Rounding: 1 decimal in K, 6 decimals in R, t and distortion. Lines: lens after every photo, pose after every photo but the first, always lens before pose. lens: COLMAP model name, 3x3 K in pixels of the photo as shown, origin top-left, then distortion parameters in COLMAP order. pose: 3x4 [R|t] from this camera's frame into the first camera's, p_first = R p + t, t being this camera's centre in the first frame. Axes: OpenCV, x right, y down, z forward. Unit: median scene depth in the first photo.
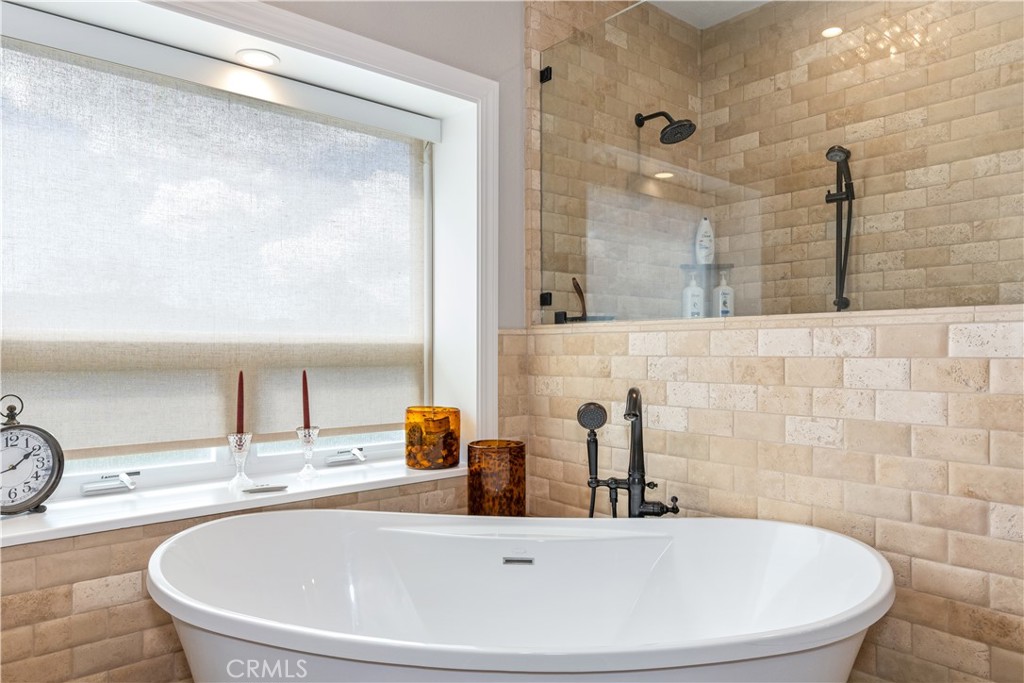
lens RADIAL K [[671.7, 0, 512.9], [0, 671.7, 347.1], [0, 0, 1]] dist [-0.001305, -0.000733]
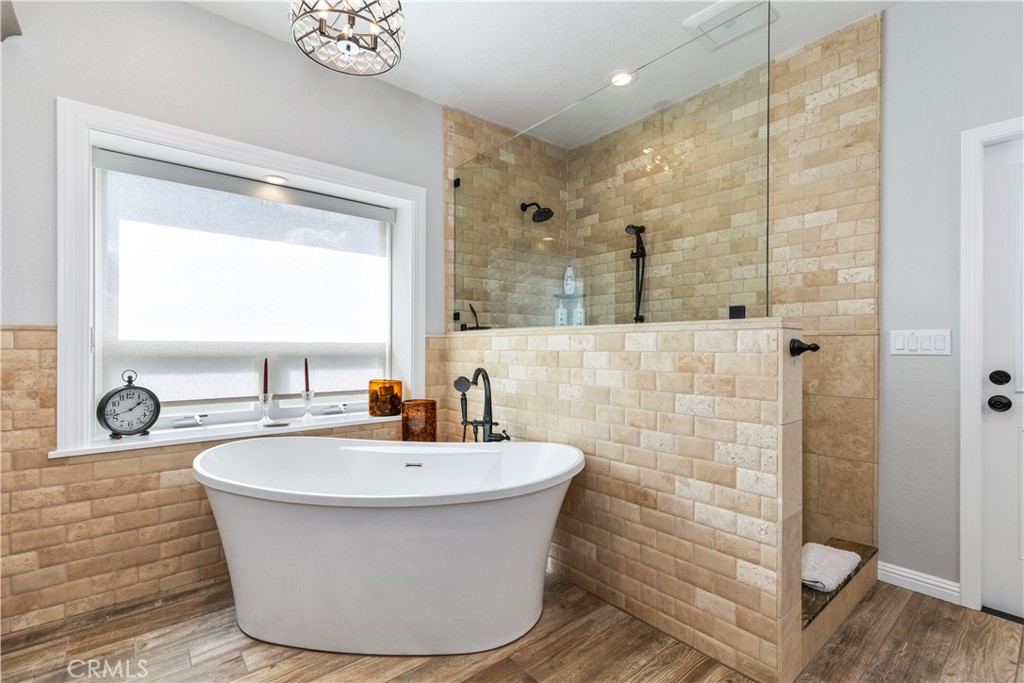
lens RADIAL K [[470.4, 0, 512.0], [0, 470.4, 343.9], [0, 0, 1]] dist [0.000283, -0.000650]
pose [[0.999851, 0.003643, -0.016871, 0.237863], [-0.003677, 0.999991, -0.002043, -0.000746], [0.016863, 0.002105, 0.999856, -0.198851]]
